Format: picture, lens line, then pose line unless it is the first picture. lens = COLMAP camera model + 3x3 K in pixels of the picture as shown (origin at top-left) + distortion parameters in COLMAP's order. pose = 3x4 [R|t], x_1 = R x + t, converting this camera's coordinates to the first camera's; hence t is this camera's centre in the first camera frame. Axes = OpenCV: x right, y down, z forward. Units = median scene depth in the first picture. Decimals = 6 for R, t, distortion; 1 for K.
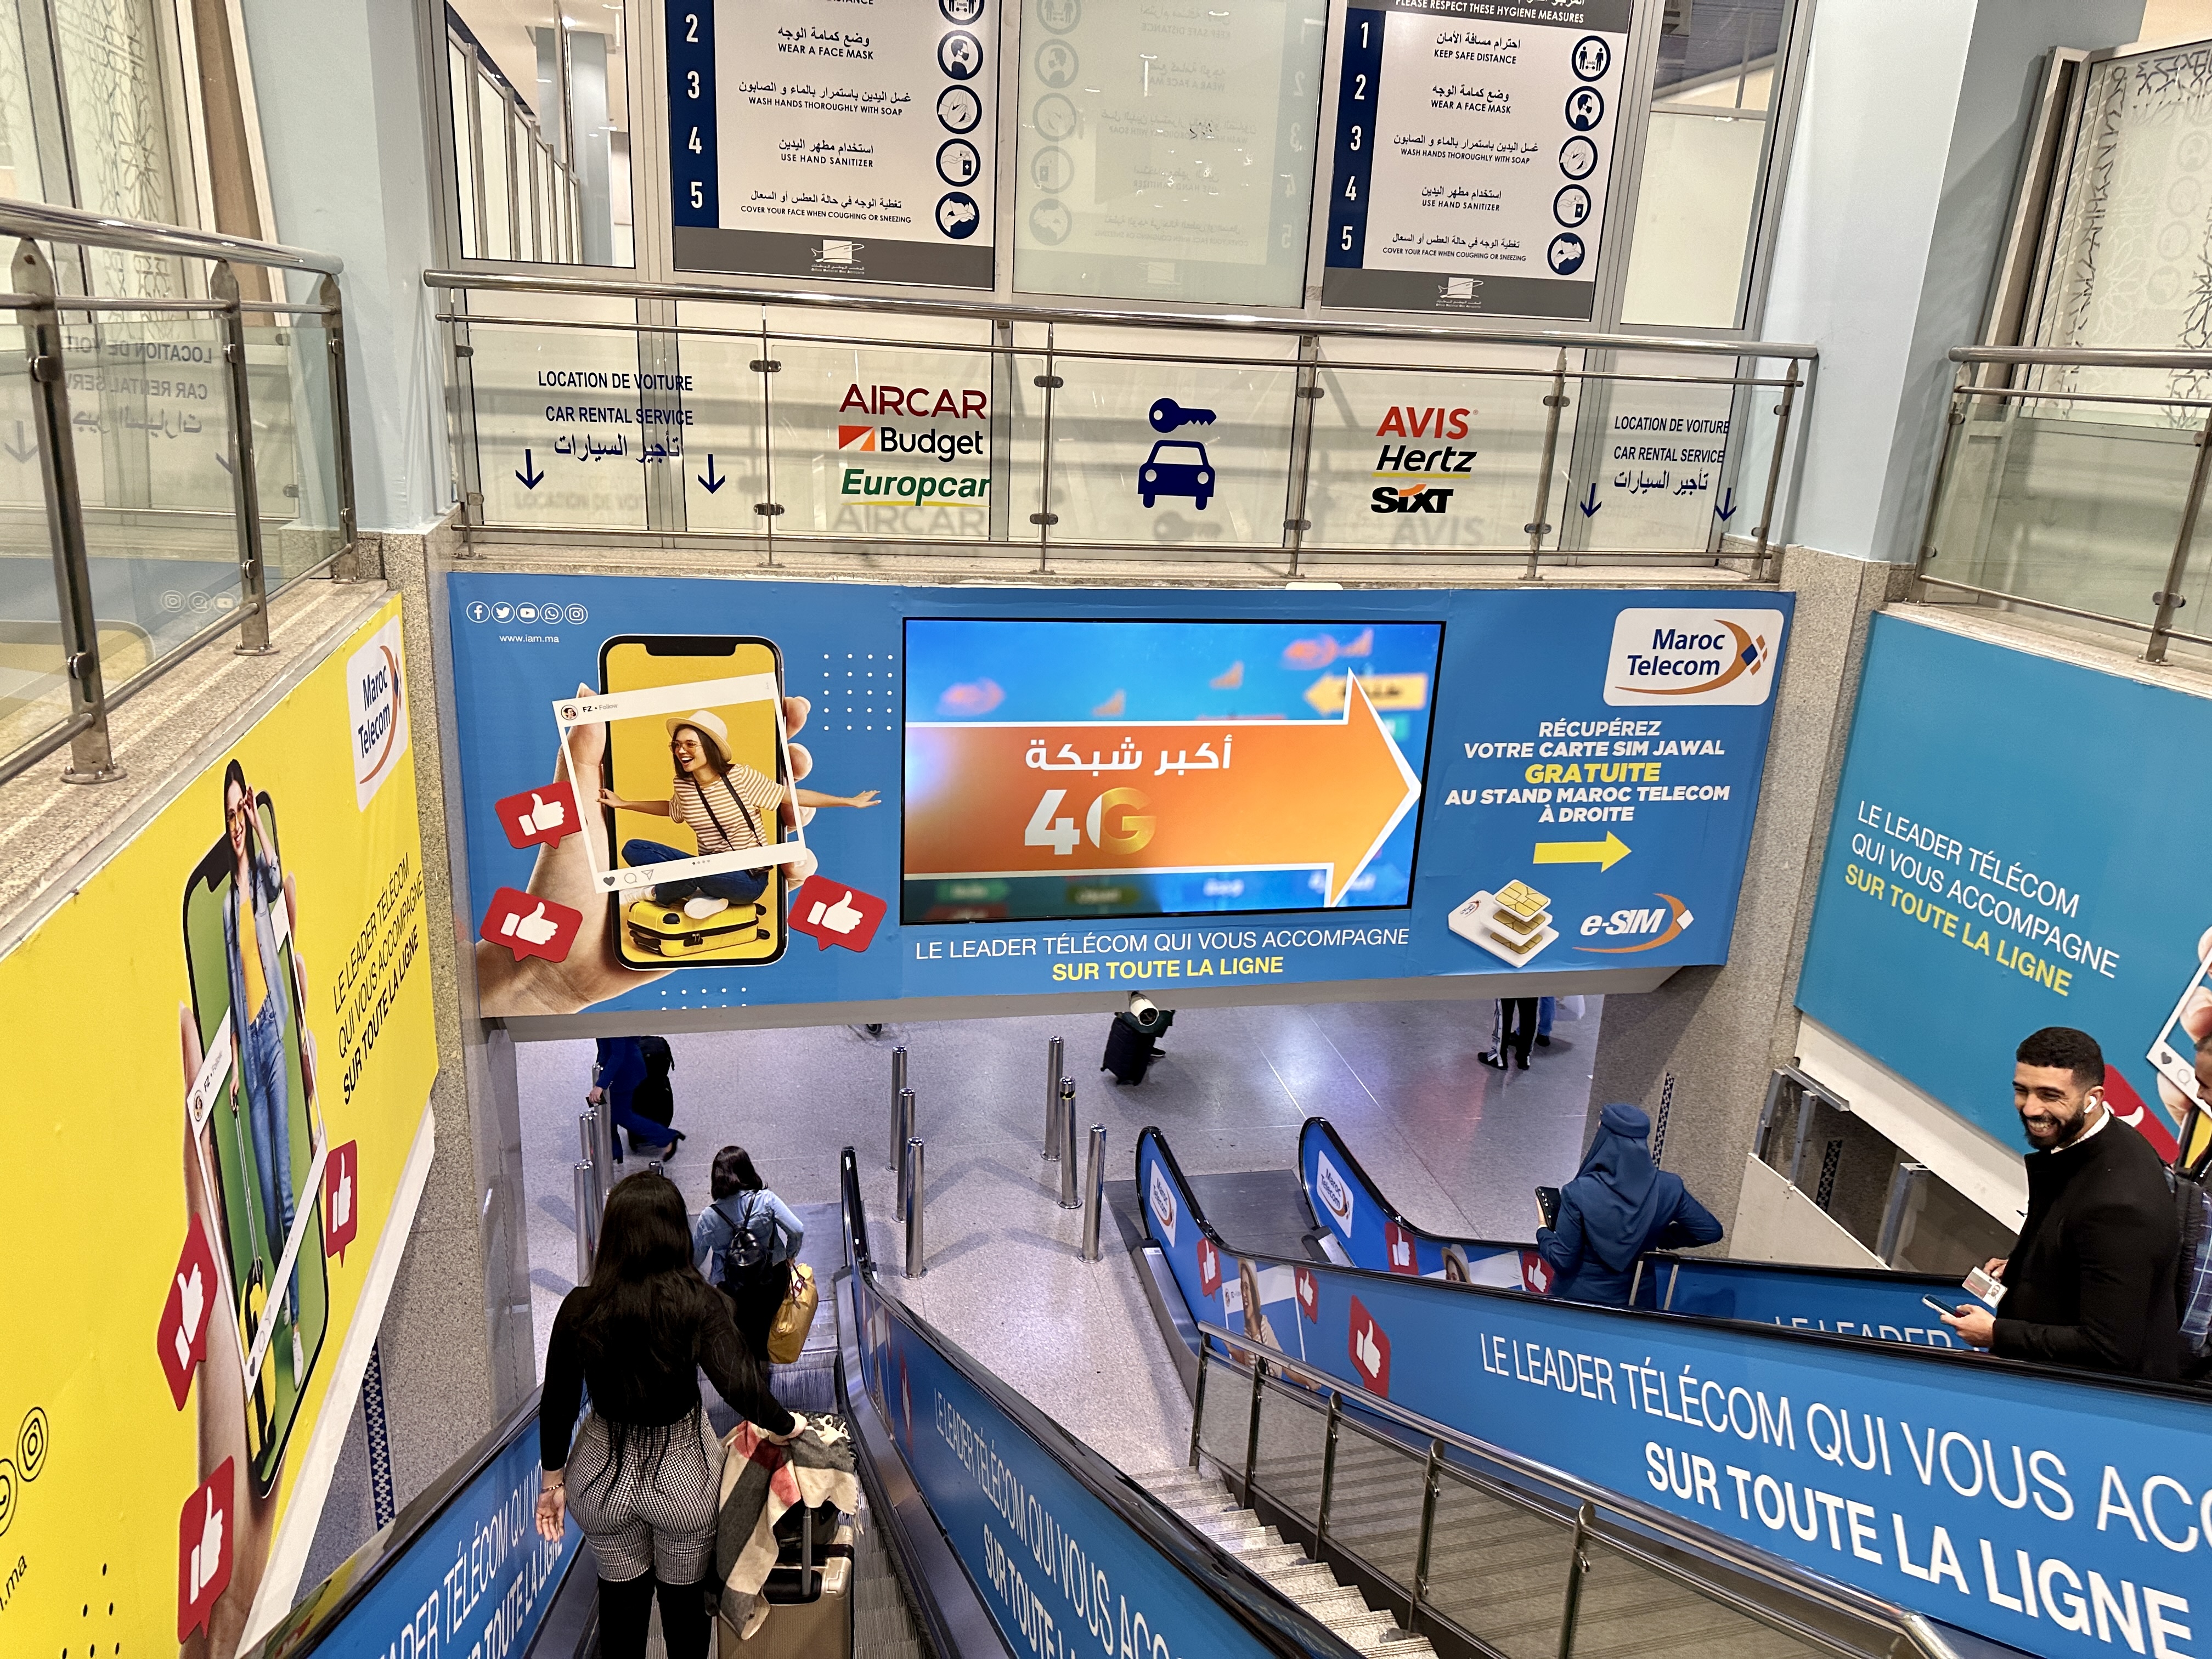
lens RADIAL K [[1567.1, 0, 1106.0], [0, 1567.1, 829.5], [0, 0, 1]] dist [0.003483, -0.026757]
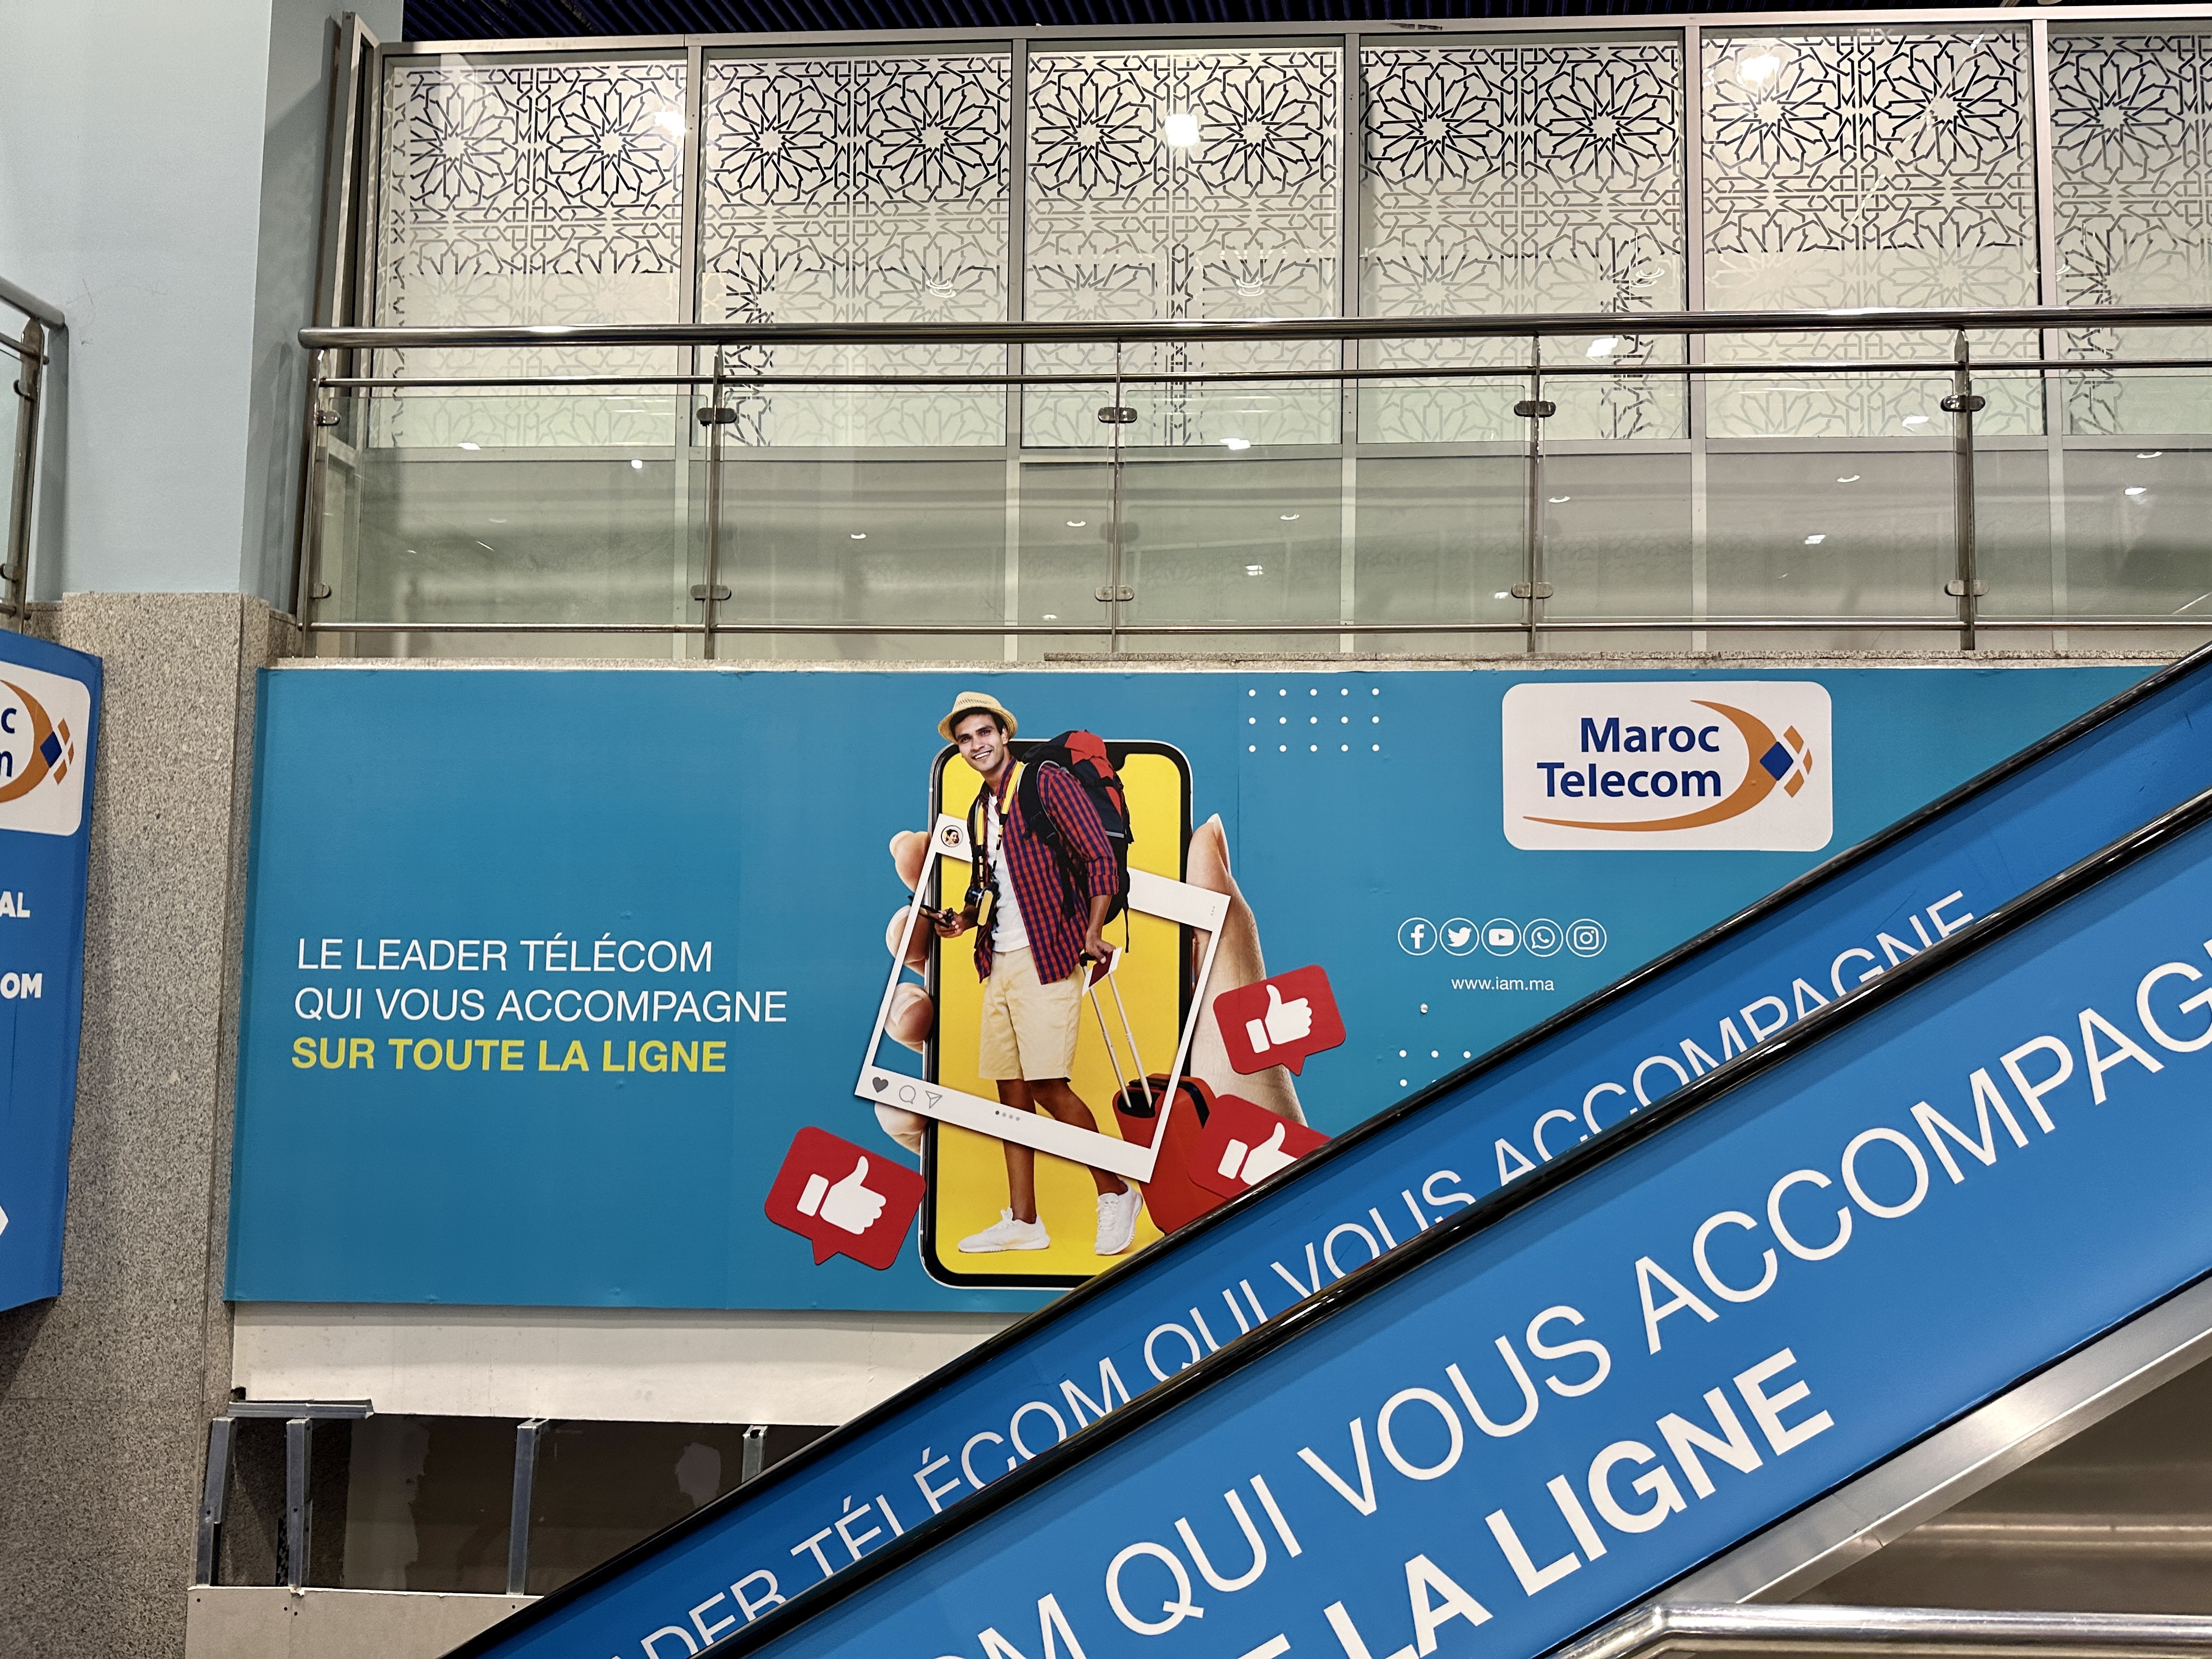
lens RADIAL K [[1533.7, 0, 1106.0], [0, 1533.7, 829.5], [0, 0, 1]] dist [0.070633, -0.088164]
pose [[0.236040, 0.025194, 0.971417, -0.089929], [0.294787, 0.950700, -0.096285, 0.107122], [-0.925951, 0.309088, 0.216976, 0.536146]]
